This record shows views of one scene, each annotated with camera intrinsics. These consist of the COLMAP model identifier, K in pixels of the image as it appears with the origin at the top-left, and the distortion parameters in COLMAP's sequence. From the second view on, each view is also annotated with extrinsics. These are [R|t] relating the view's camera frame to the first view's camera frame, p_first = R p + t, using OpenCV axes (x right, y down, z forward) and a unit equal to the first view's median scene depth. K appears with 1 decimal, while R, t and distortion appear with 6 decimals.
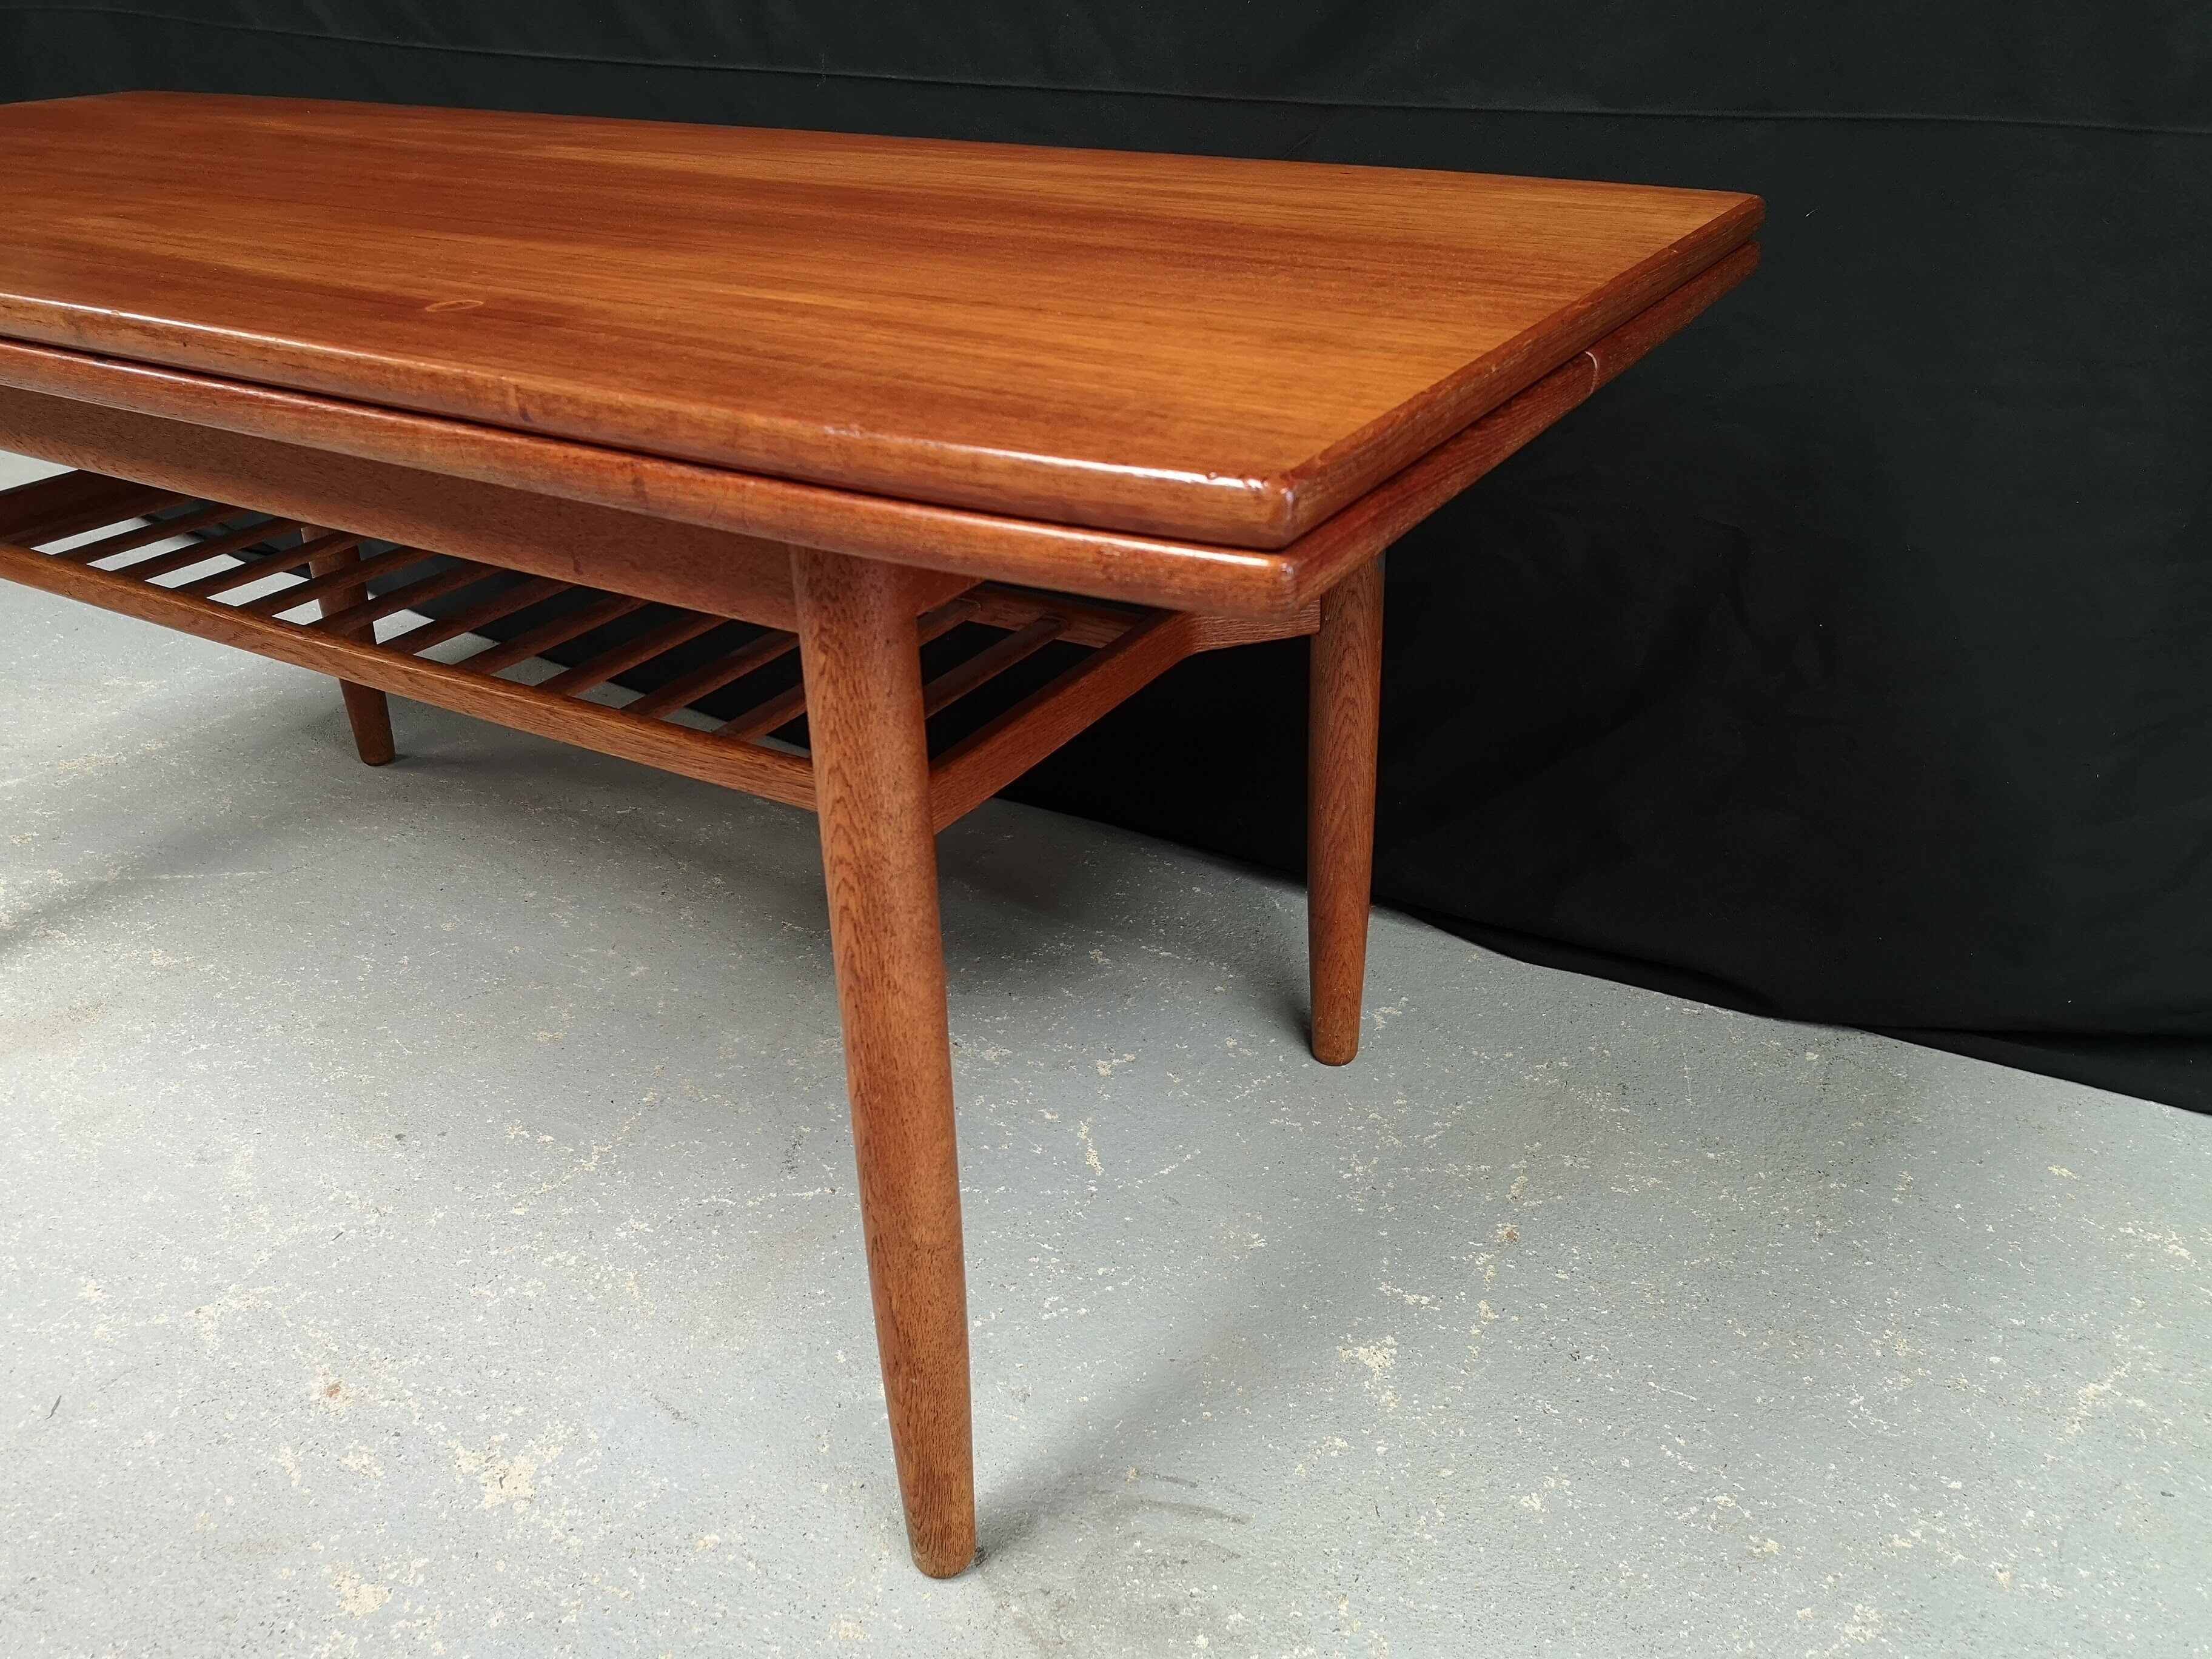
lens RADIAL K [[1794.3, 0, 1087.2], [0, 1794.3, 825.4], [0, 0, 1]] dist [0.026574, -0.052146]
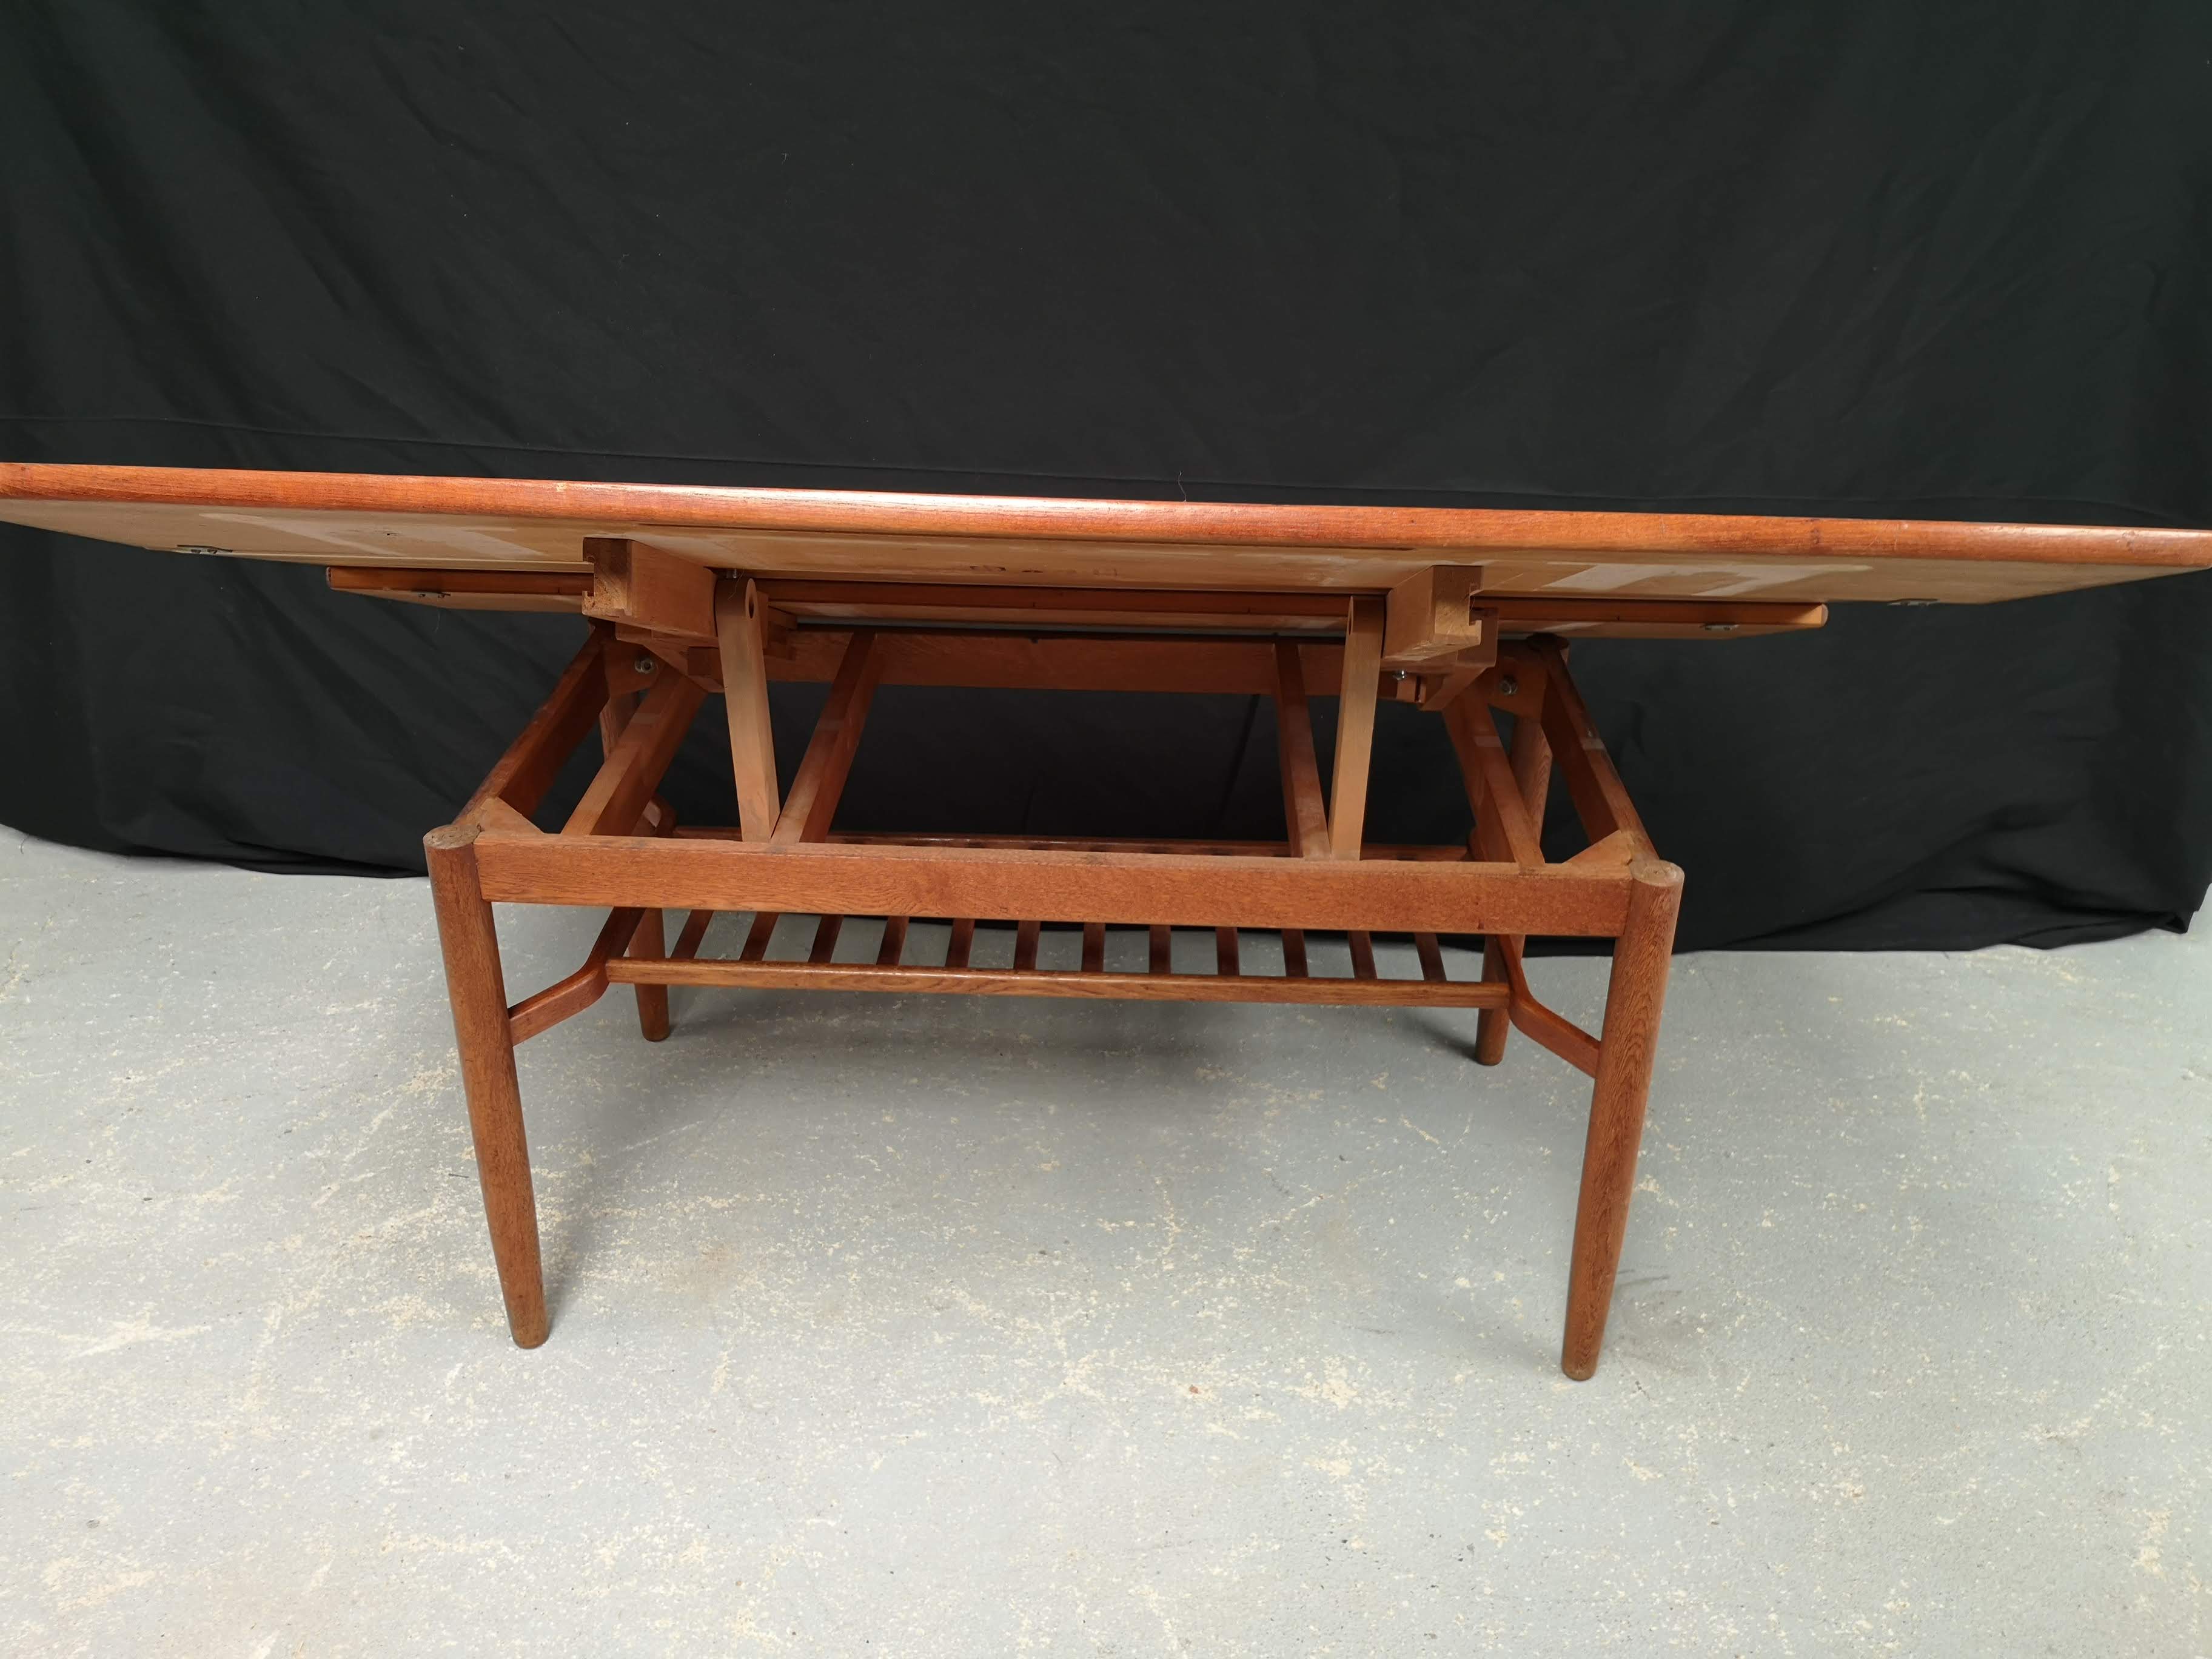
lens RADIAL K [[1794.3, 0, 1102.9], [0, 1794.3, 840.2], [0, 0, 1]] dist [0.026574, -0.052146]
pose [[0.876457, -0.216445, 0.430087, -1.119317], [0.203032, 0.976102, 0.077480, -0.336980], [-0.436579, 0.019414, 0.899456, -0.484421]]
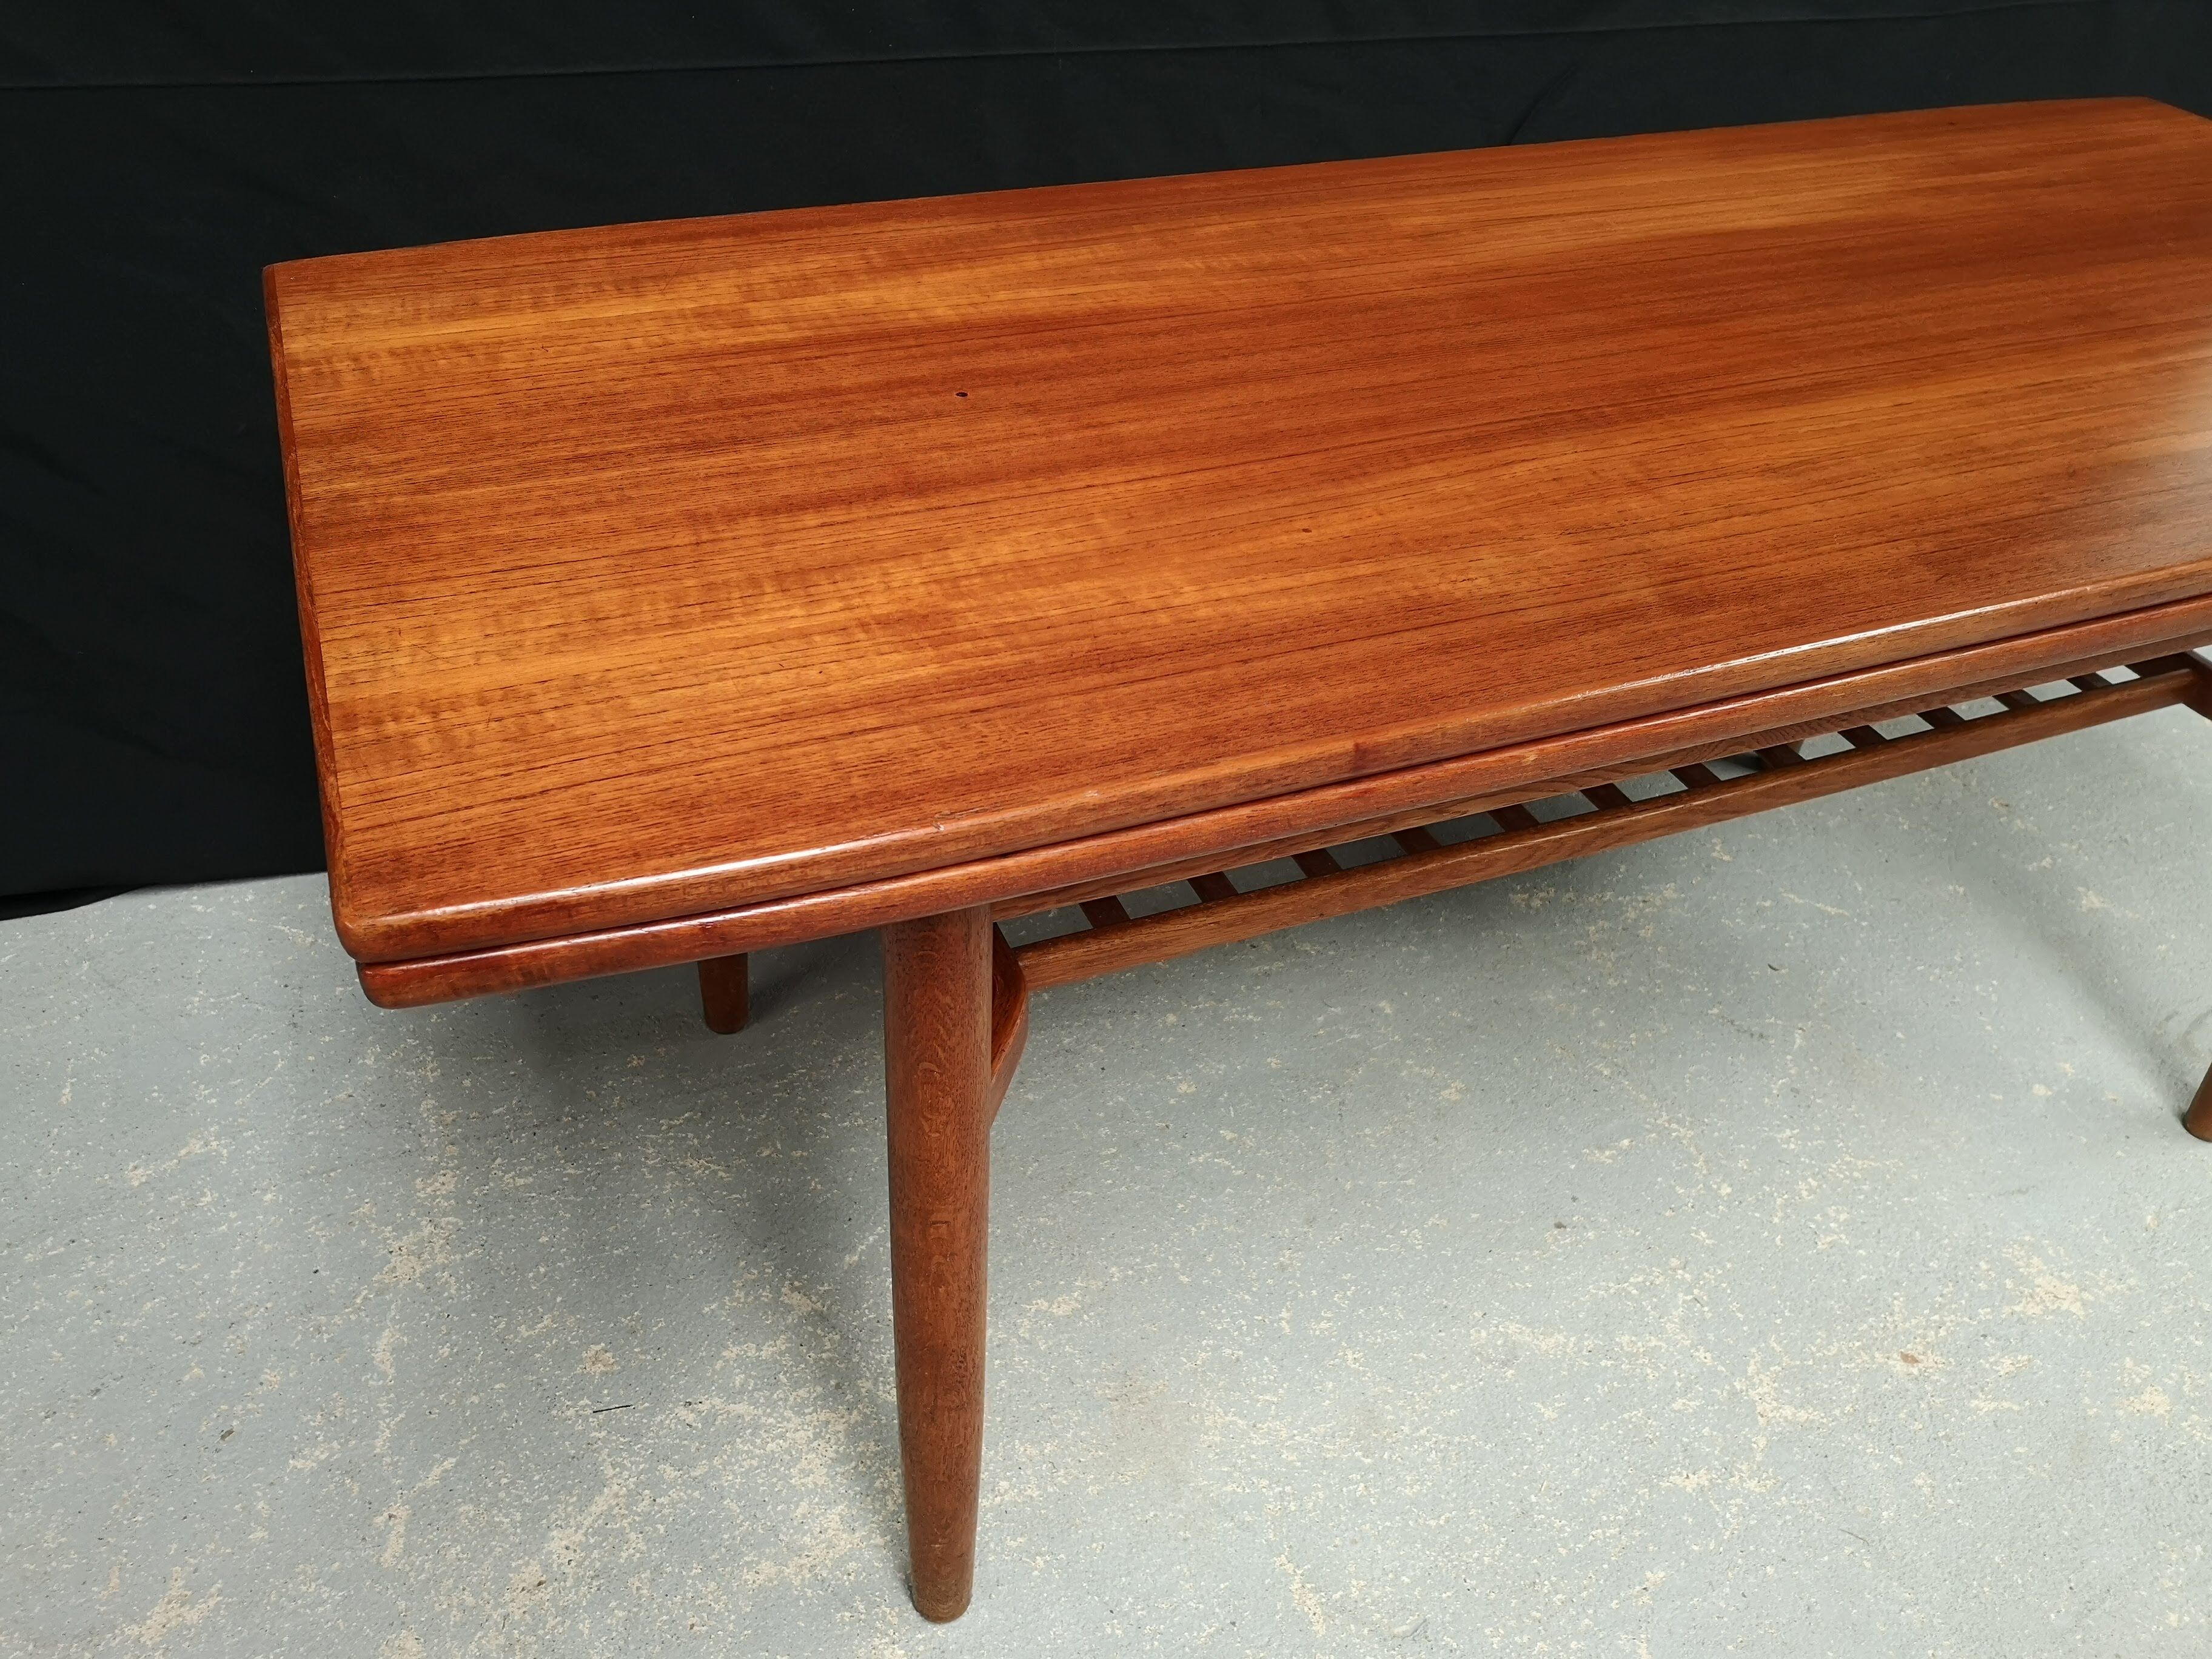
lens RADIAL K [[1794.3, 0, 1130.7], [0, 1794.3, 832.7], [0, 0, 1]] dist [0.026574, -0.052146]
pose [[0.584818, -0.464032, 0.665329, -1.356241], [0.323996, 0.885572, 0.332851, -0.551194], [-0.743650, 0.020906, 0.668243, 0.596935]]
